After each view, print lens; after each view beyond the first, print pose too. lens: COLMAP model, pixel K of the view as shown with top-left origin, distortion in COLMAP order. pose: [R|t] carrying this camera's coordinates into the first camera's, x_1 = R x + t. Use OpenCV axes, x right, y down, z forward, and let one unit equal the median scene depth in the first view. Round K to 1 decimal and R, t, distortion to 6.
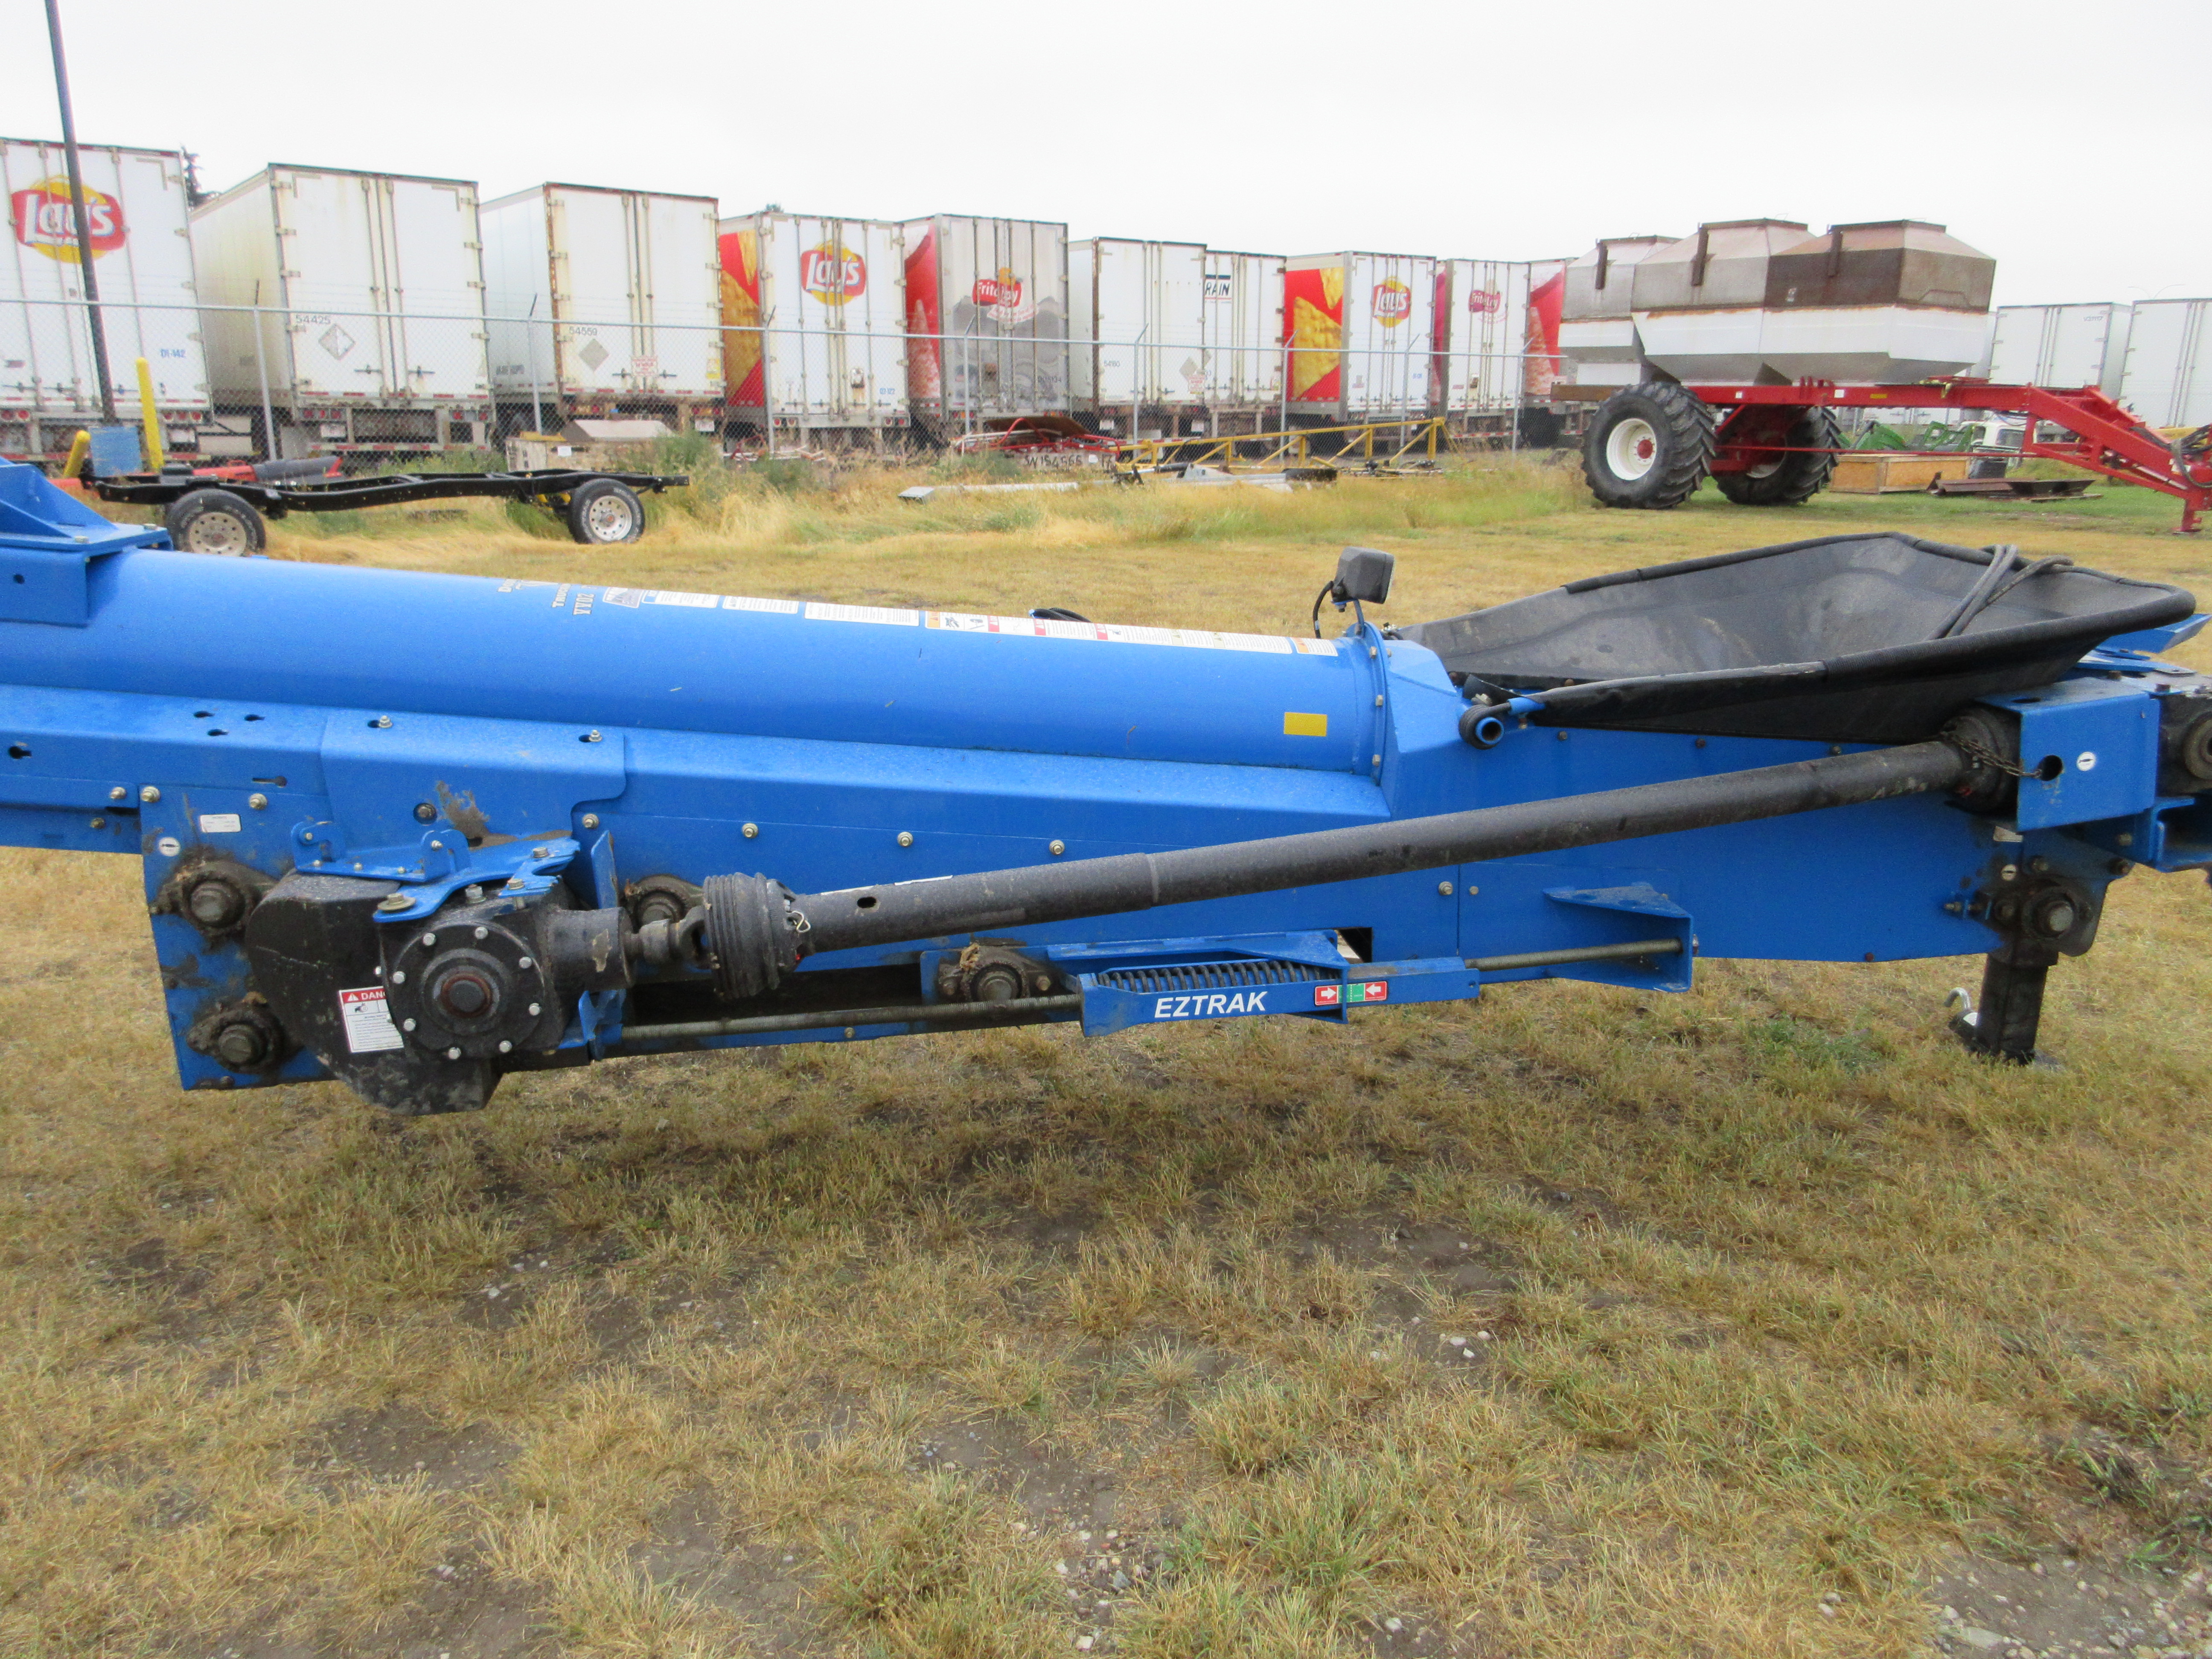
lens RADIAL K [[1678.7, 0, 1105.5], [0, 1678.7, 858.6], [0, 0, 1]] dist [0.024583, 0.004435]
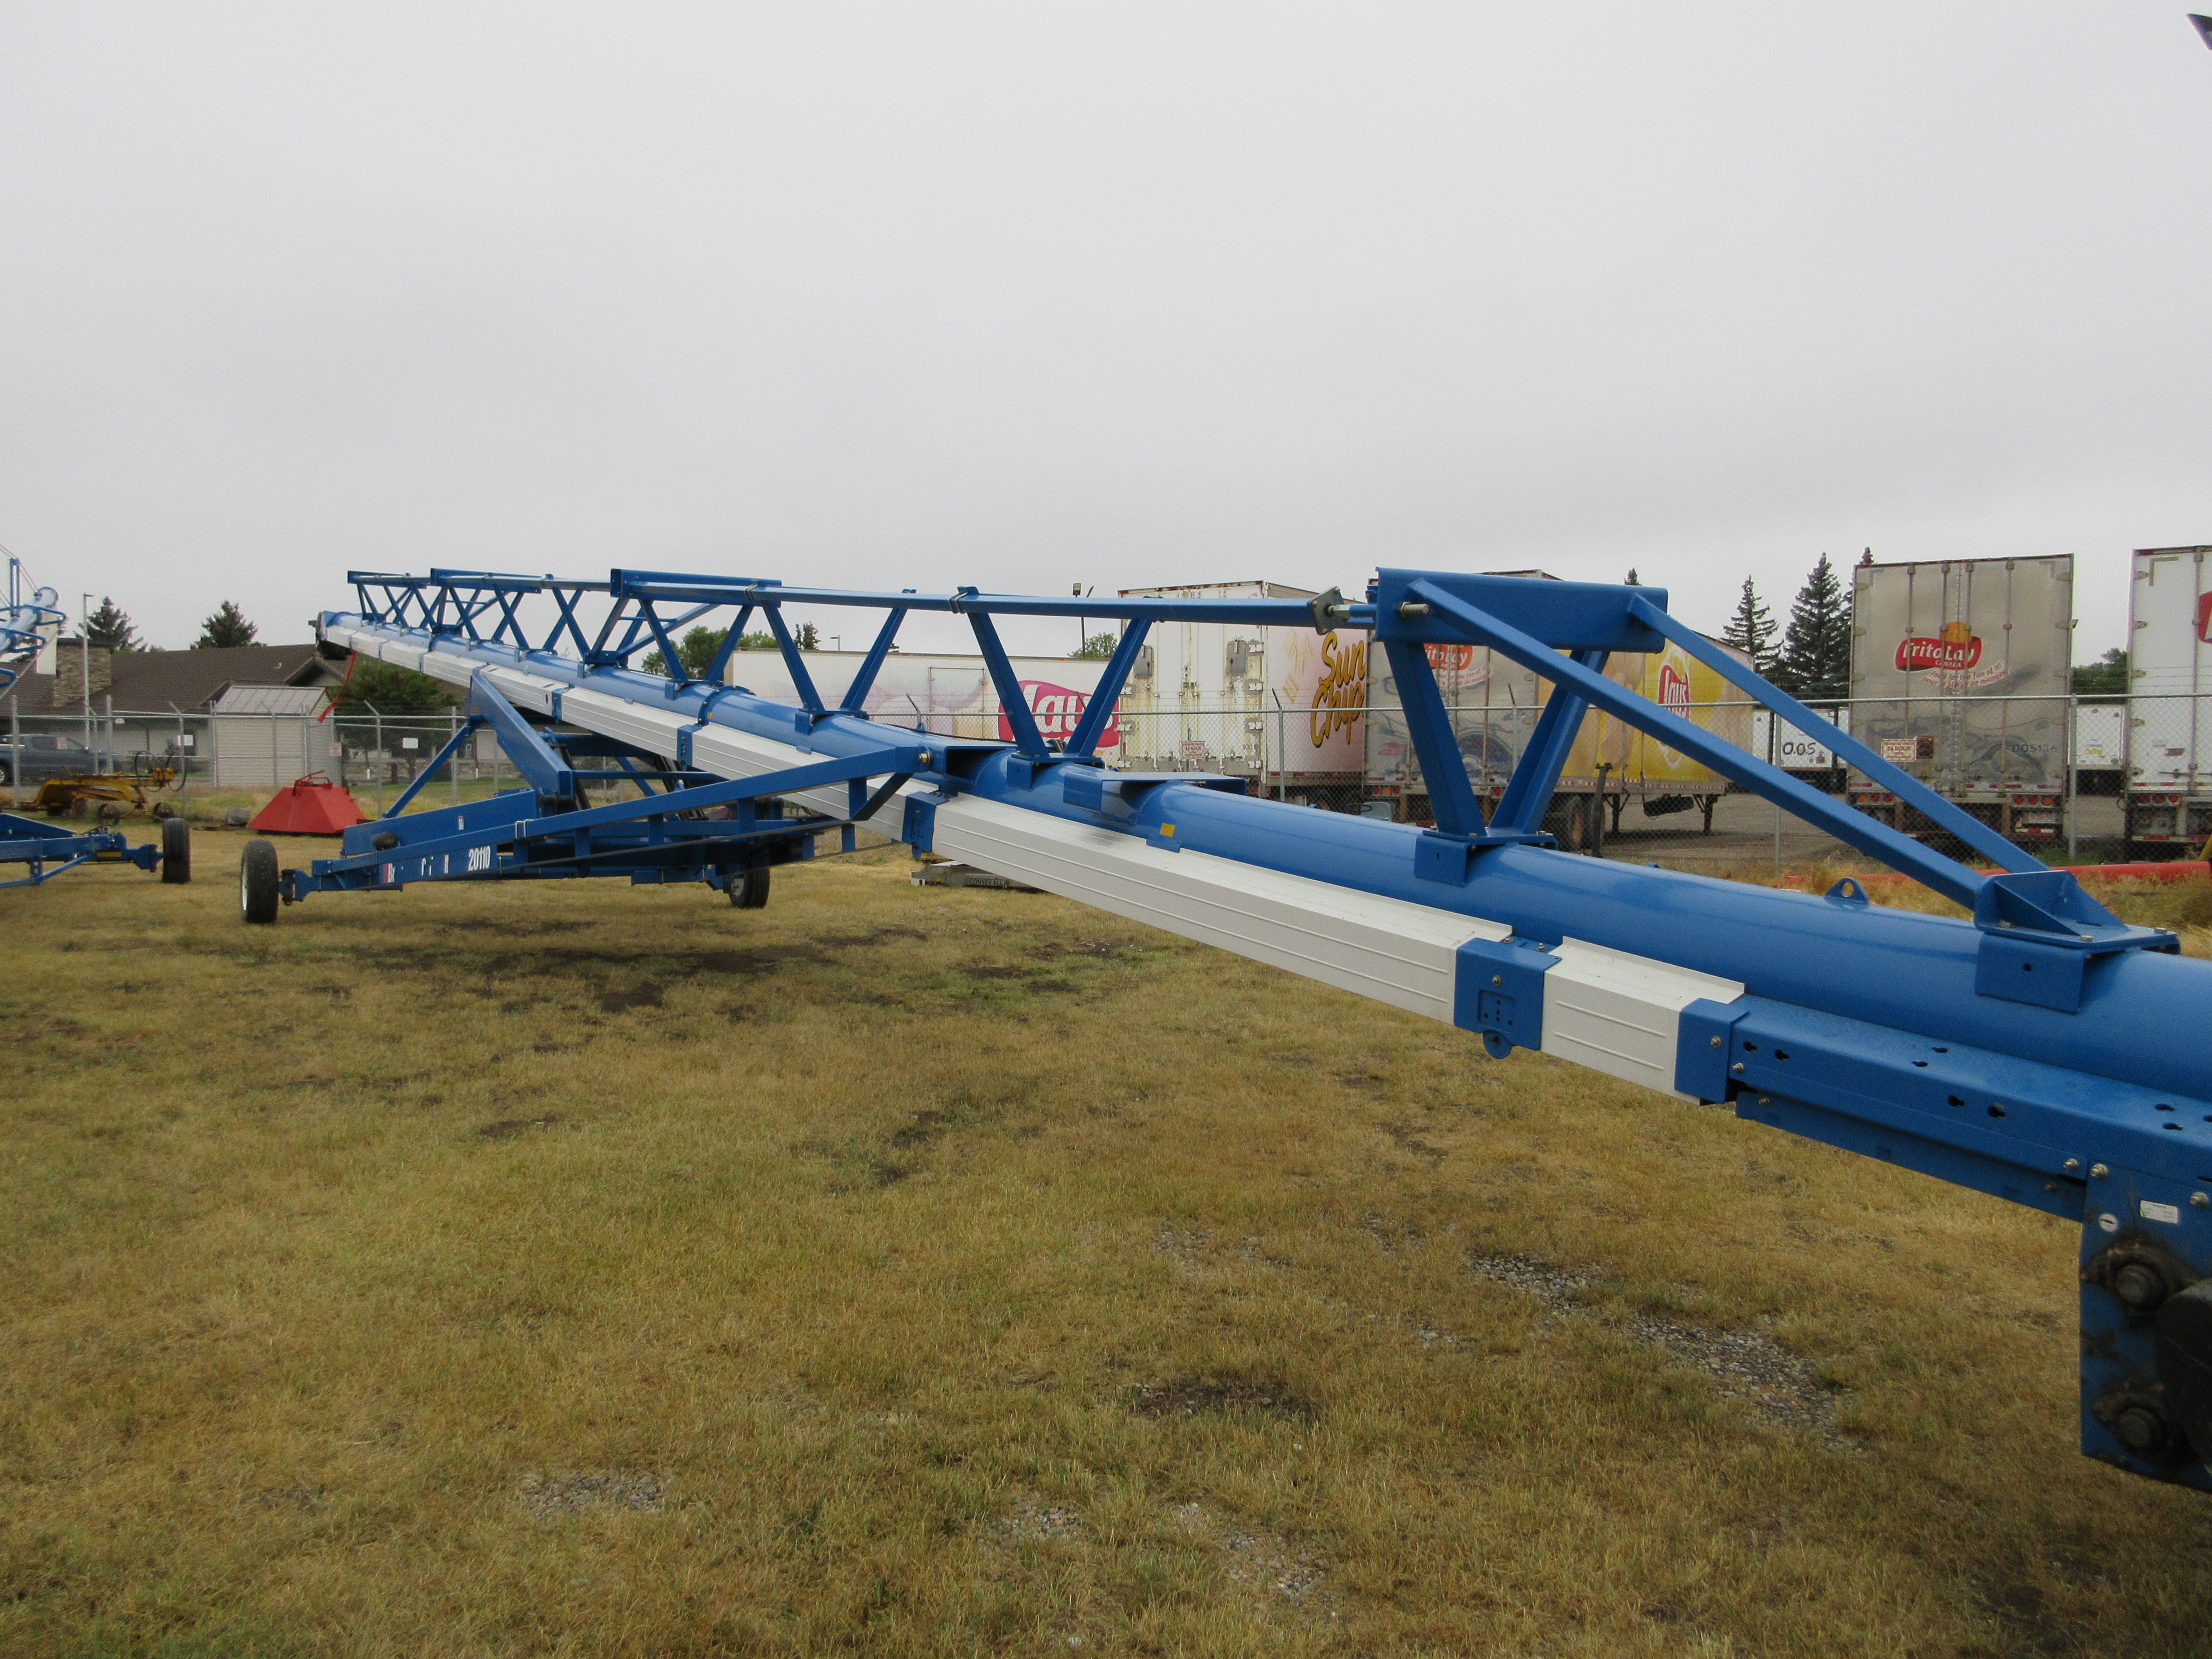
lens RADIAL K [[1678.7, 0, 1105.5], [0, 1678.7, 858.6], [0, 0, 1]] dist [0.024583, 0.004435]
pose [[0.436668, 0.040169, -0.898726, 0.118045], [-0.233792, 0.969746, -0.070250, -0.006138], [0.868713, 0.240791, 0.432848, -0.070370]]
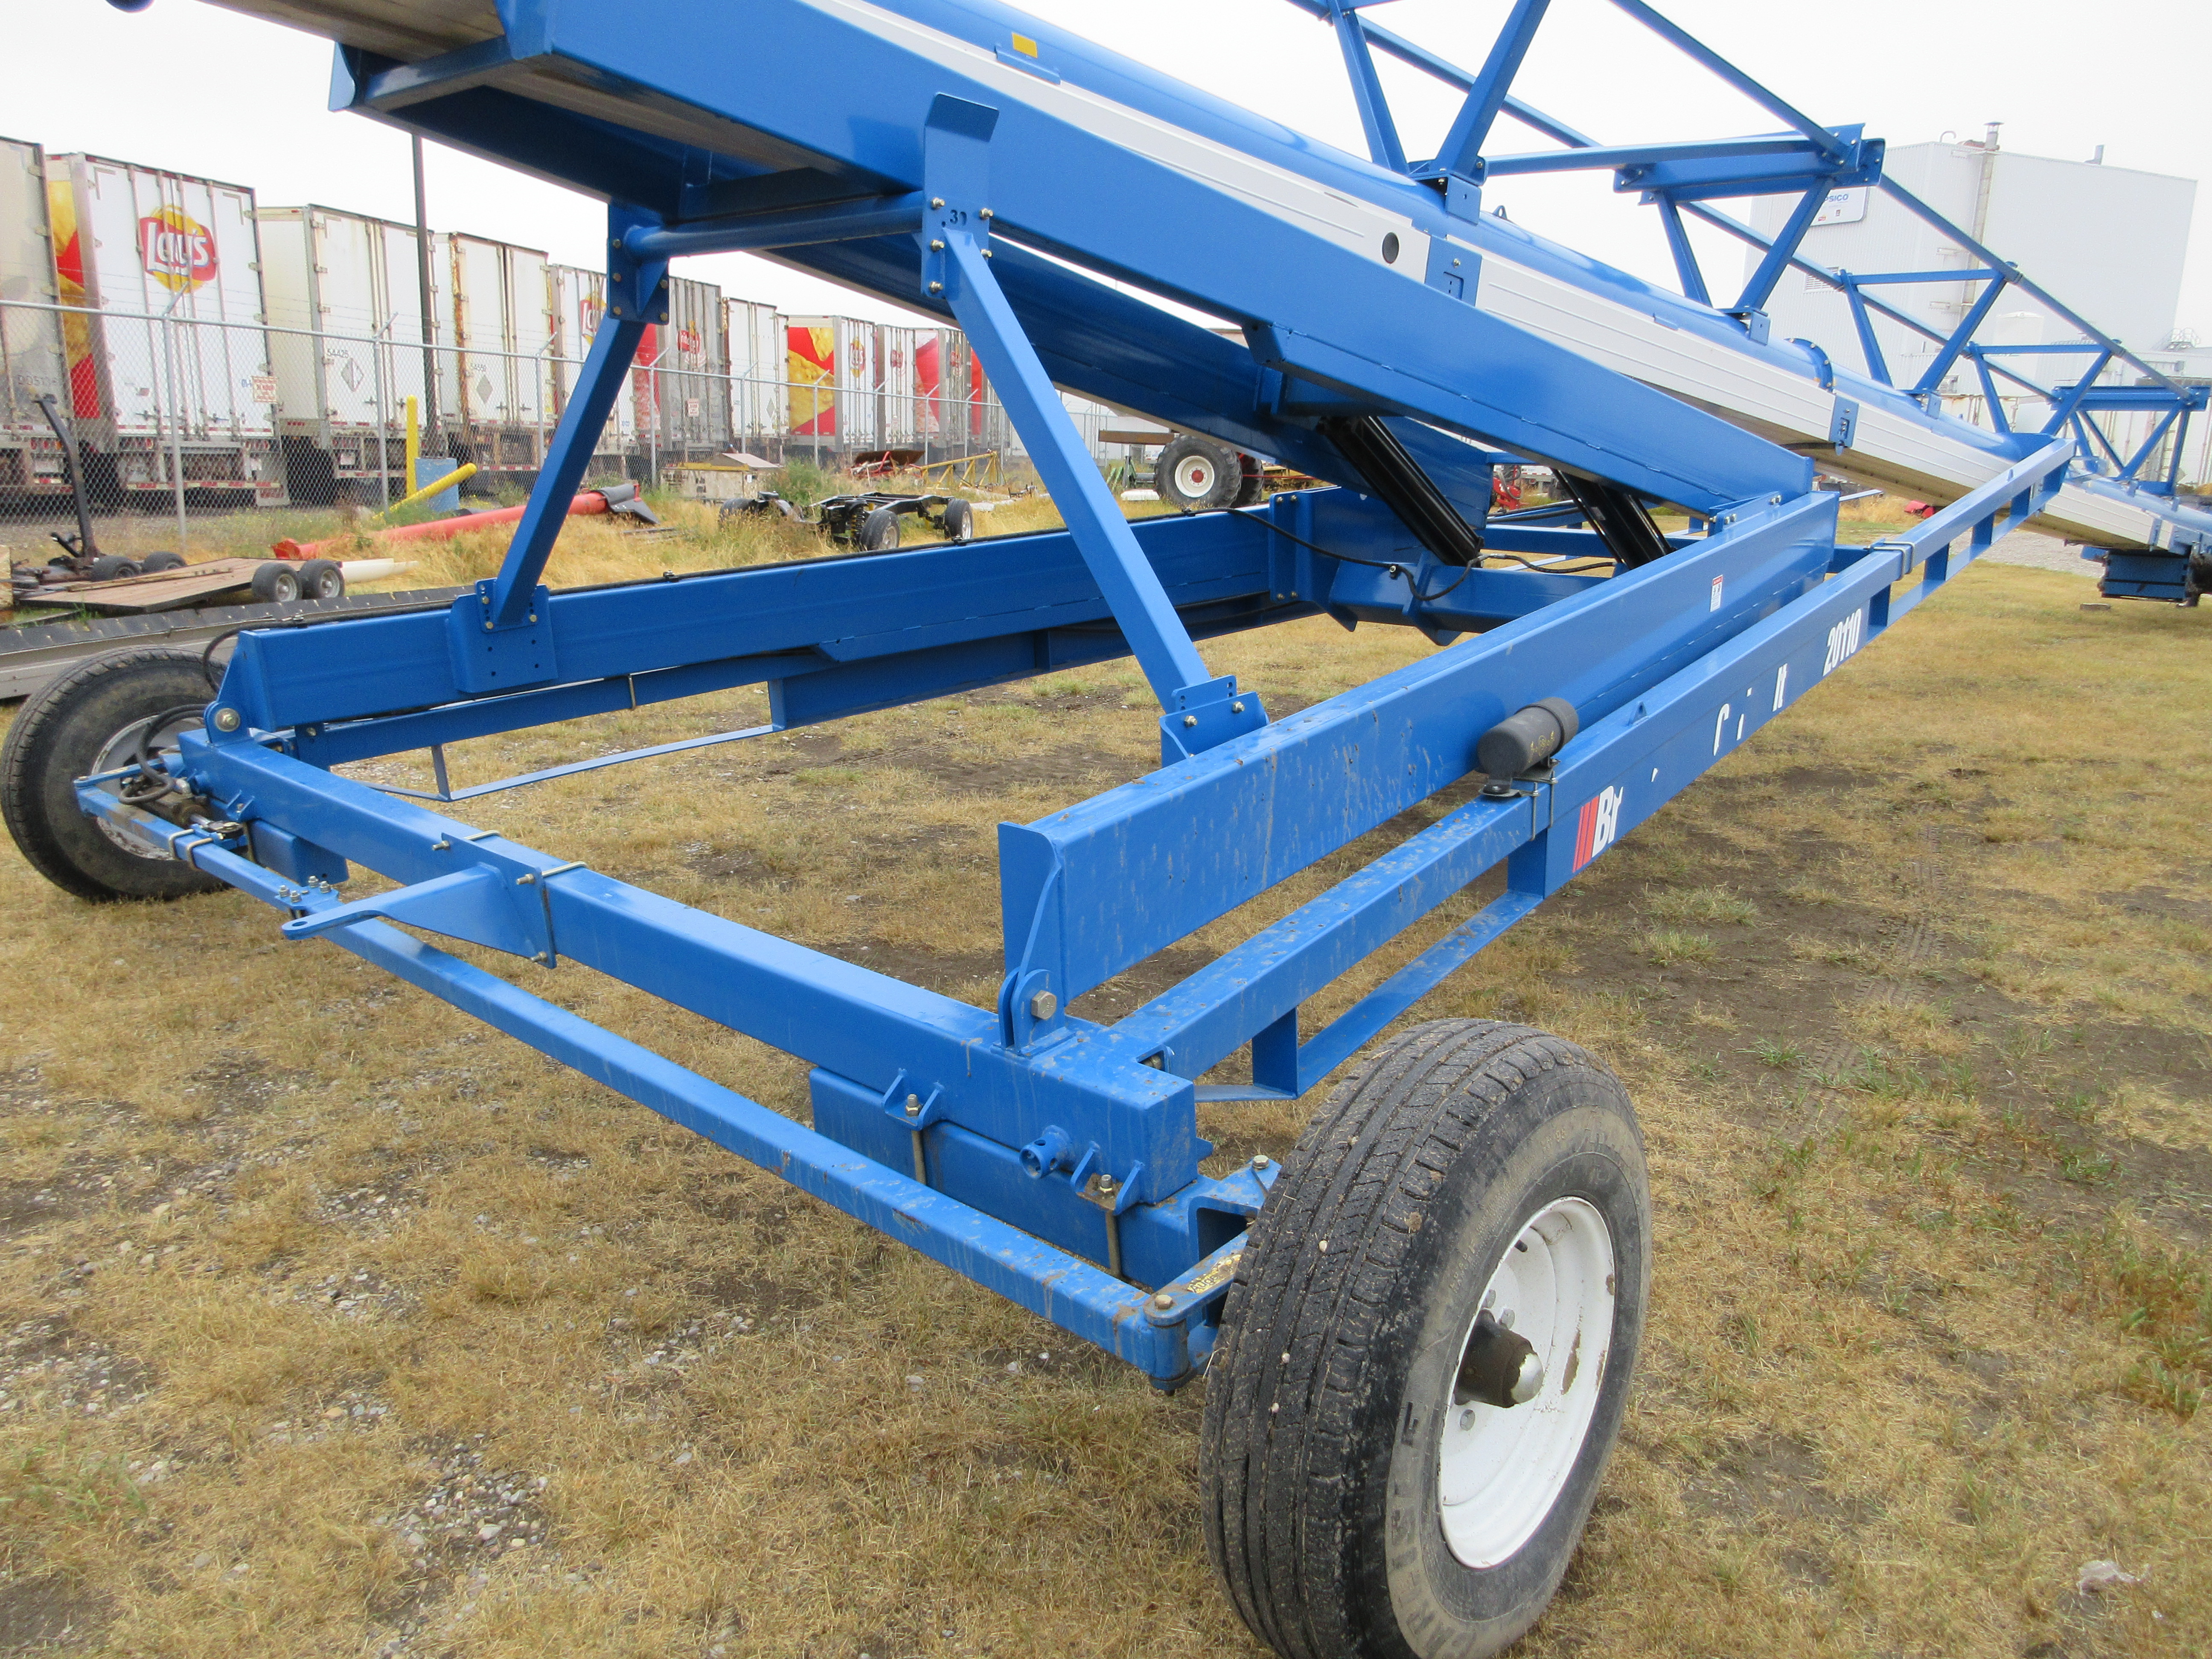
lens RADIAL K [[1678.7, 0, 1105.5], [0, 1678.7, 858.6], [0, 0, 1]] dist [0.024583, 0.004435]
pose [[0.749725, -0.127112, 0.649426, -9.689293], [0.120612, 0.991188, 0.054765, -0.100152], [-0.650665, 0.037270, 0.758450, -1.065878]]
